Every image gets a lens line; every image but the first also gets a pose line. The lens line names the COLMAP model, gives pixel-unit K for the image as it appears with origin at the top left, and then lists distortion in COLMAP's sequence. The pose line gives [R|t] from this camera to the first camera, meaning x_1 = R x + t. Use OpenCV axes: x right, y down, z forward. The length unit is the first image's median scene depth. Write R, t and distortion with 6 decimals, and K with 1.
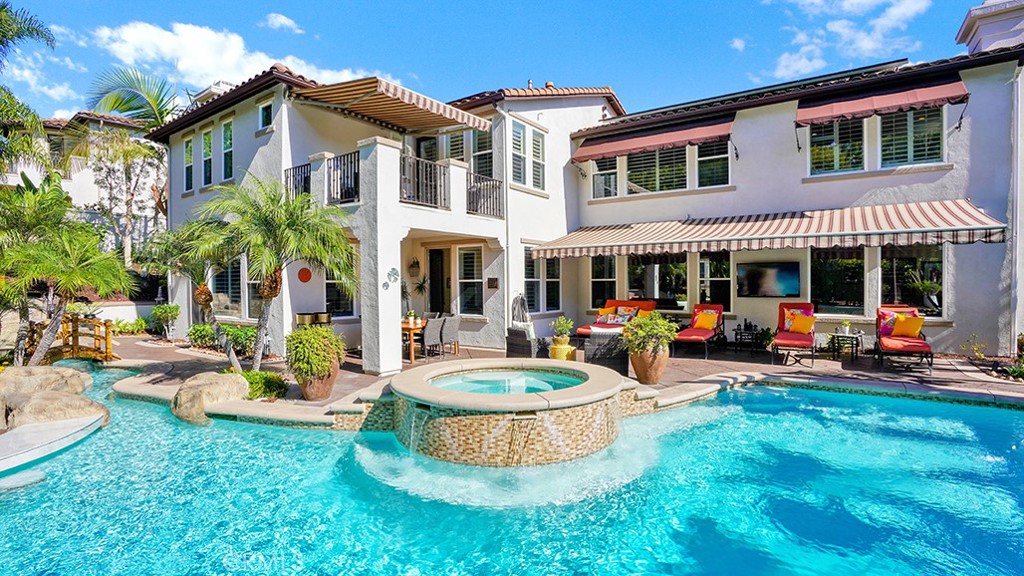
lens RADIAL K [[471.0, 0, 511.5], [0, 471.0, 290.2], [0, 0, 1]] dist [-0.023157, 0.000345]
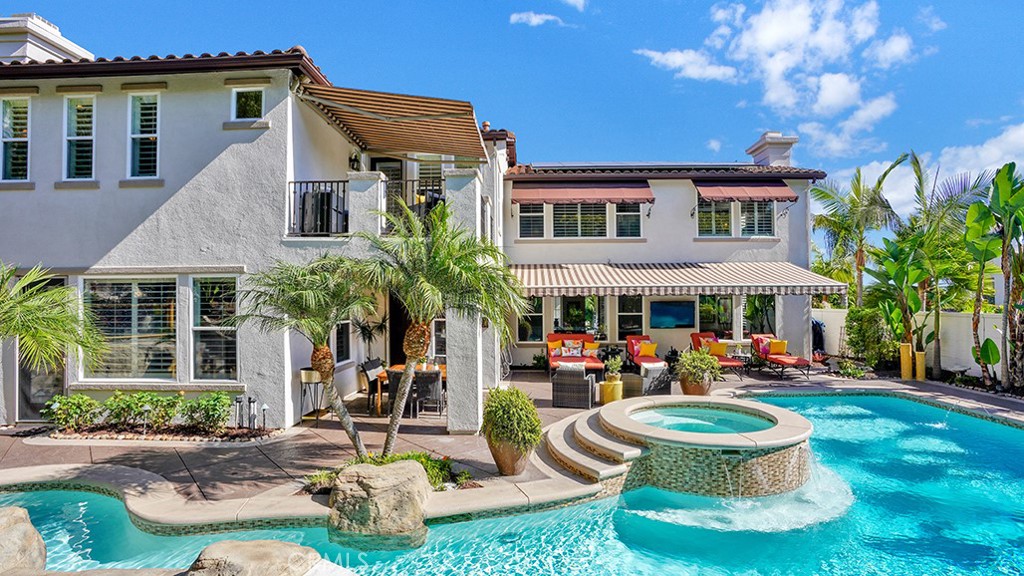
lens RADIAL K [[471.0, 0, 511.3], [0, 471.0, 288.6], [0, 0, 1]] dist [-0.023157, 0.000345]
pose [[0.837671, 0.012027, 0.546043, -0.569995], [0.015671, 0.998817, -0.046040, -0.042409], [-0.545951, 0.047124, 0.836491, 0.165466]]
